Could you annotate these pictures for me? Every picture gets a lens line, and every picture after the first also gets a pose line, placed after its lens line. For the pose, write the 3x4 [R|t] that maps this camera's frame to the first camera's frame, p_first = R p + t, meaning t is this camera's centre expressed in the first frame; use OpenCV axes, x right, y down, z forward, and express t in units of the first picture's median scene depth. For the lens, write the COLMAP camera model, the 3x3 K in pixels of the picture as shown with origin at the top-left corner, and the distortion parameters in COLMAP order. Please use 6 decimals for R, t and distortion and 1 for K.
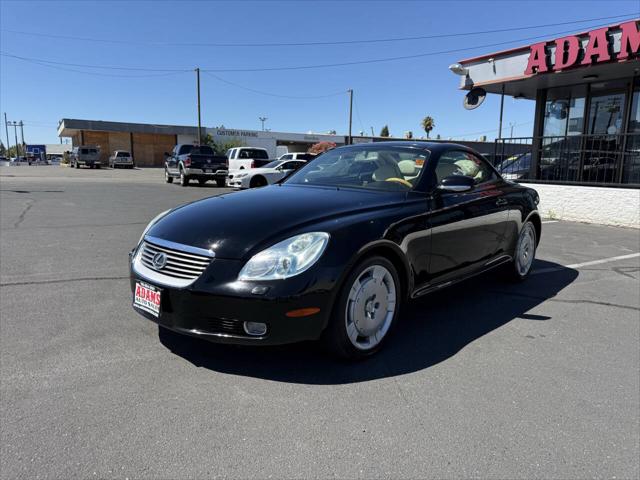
lens RADIAL K [[467.2, 0, 321.3], [0, 467.2, 239.0], [0, 0, 1]] dist [0.018127, -0.025114]
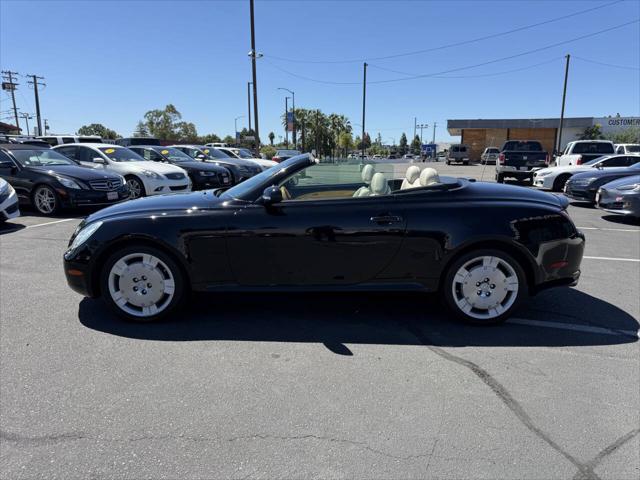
lens RADIAL K [[467.2, 0, 321.6], [0, 467.2, 243.8], [0, 0, 1]] dist [0.018127, -0.025114]
pose [[0.650168, 0.125294, -0.749389, 0.526813], [-0.108699, 0.991502, 0.071467, -0.044092], [0.751975, 0.034992, 0.658262, 0.191499]]
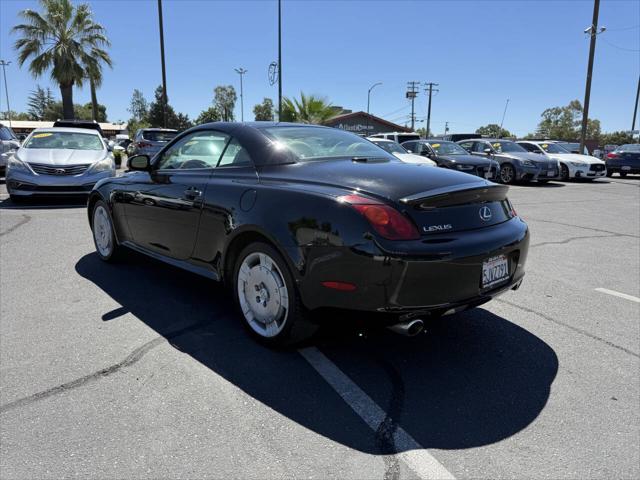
lens RADIAL K [[467.2, 0, 326.7], [0, 467.2, 242.4], [0, 0, 1]] dist [0.018127, -0.025114]
pose [[-0.121144, 0.166592, -0.978556, 0.624870], [-0.168550, 0.968048, 0.185669, -0.098843], [0.978220, 0.187428, -0.089195, 0.716596]]
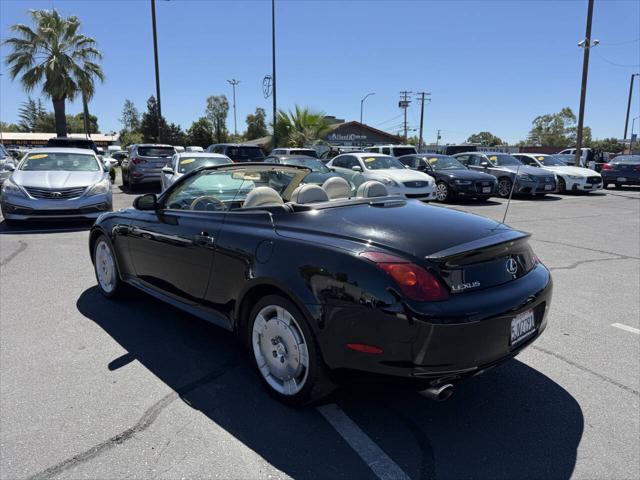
lens RADIAL K [[467.2, 0, 324.8], [0, 467.2, 243.0], [0, 0, 1]] dist [0.018127, -0.025114]
pose [[-0.108162, 0.154841, -0.982001, 0.609675], [-0.160002, 0.972207, 0.170920, -0.126829], [0.981173, 0.175609, -0.080381, 0.689625]]
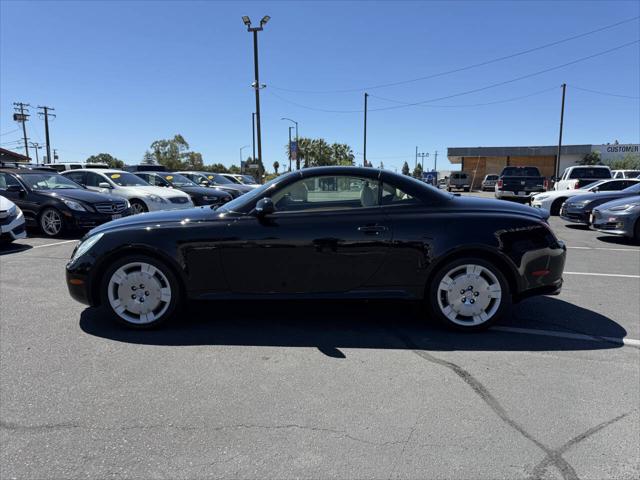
lens RADIAL K [[467.2, 0, 321.9], [0, 467.2, 243.5], [0, 0, 1]] dist [0.018127, -0.025114]
pose [[0.643702, 0.077927, -0.761299, 0.556028], [-0.106600, 0.994234, 0.011636, -0.026873], [0.757816, 0.073664, 0.648297, 0.189257]]
